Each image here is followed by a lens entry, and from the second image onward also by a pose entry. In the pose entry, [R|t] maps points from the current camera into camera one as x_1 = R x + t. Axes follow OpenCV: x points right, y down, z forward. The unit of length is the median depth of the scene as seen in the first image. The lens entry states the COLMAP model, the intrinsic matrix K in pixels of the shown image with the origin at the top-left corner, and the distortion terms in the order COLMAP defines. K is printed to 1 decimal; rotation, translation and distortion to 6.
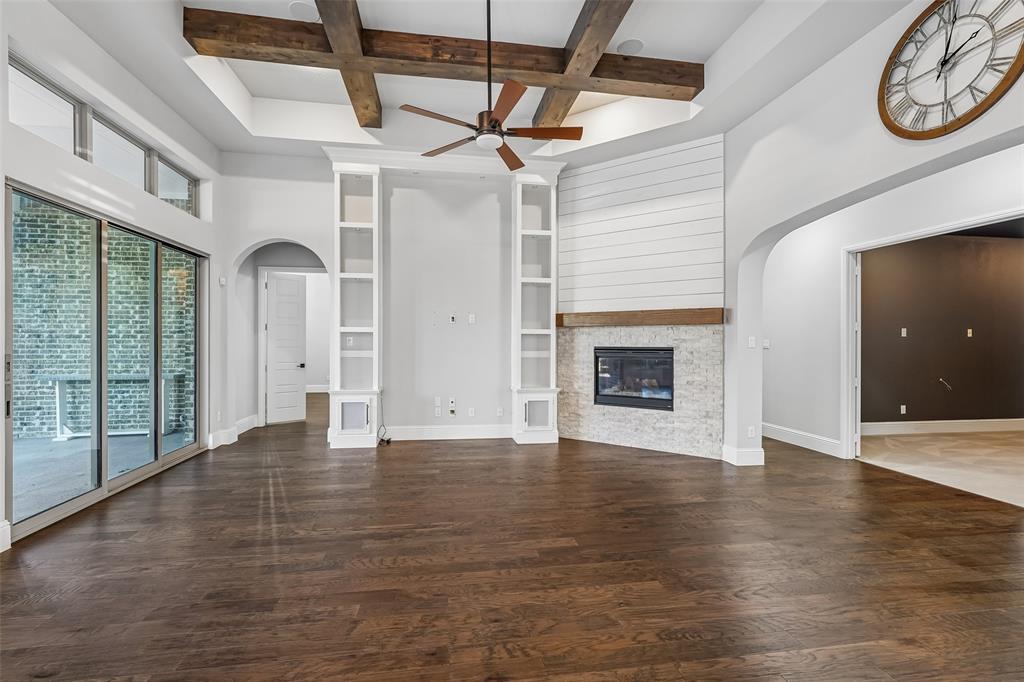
lens RADIAL K [[454.8, 0, 506.7], [0, 454.8, 342.8], [0, 0, 1]] dist [-0.004800, 0.001598]
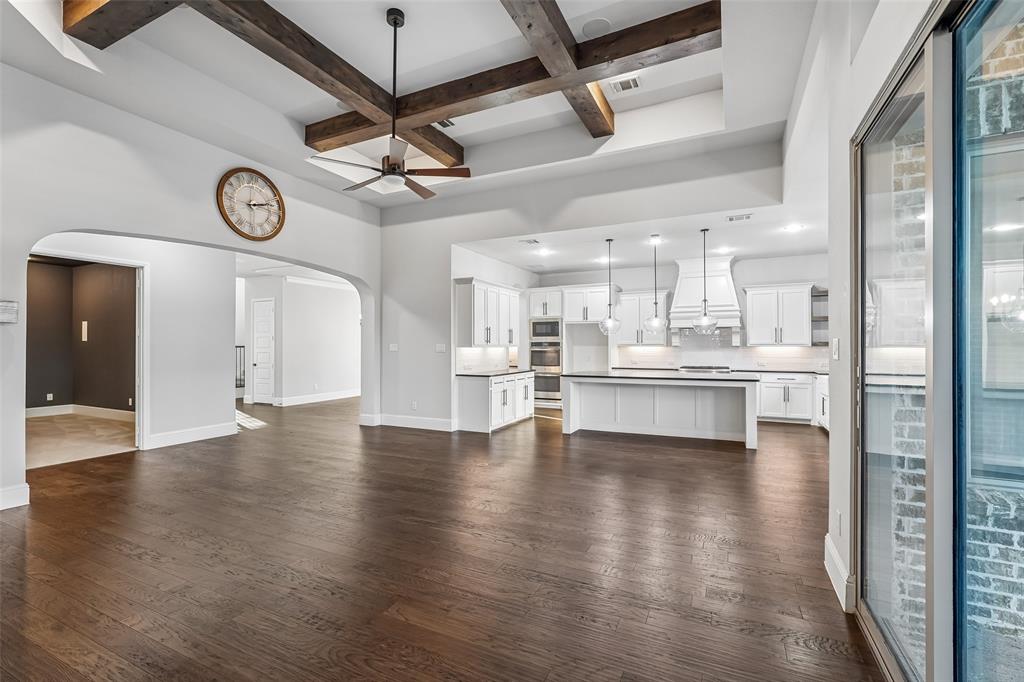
lens RADIAL K [[454.8, 0, 507.9], [0, 454.8, 343.8], [0, 0, 1]] dist [-0.004800, 0.001598]
pose [[-0.825548, 0.000146, 0.564332, -0.531651], [-0.001506, 0.999996, -0.002462, -0.005762], [-0.564330, -0.002883, -0.825544, 1.003885]]
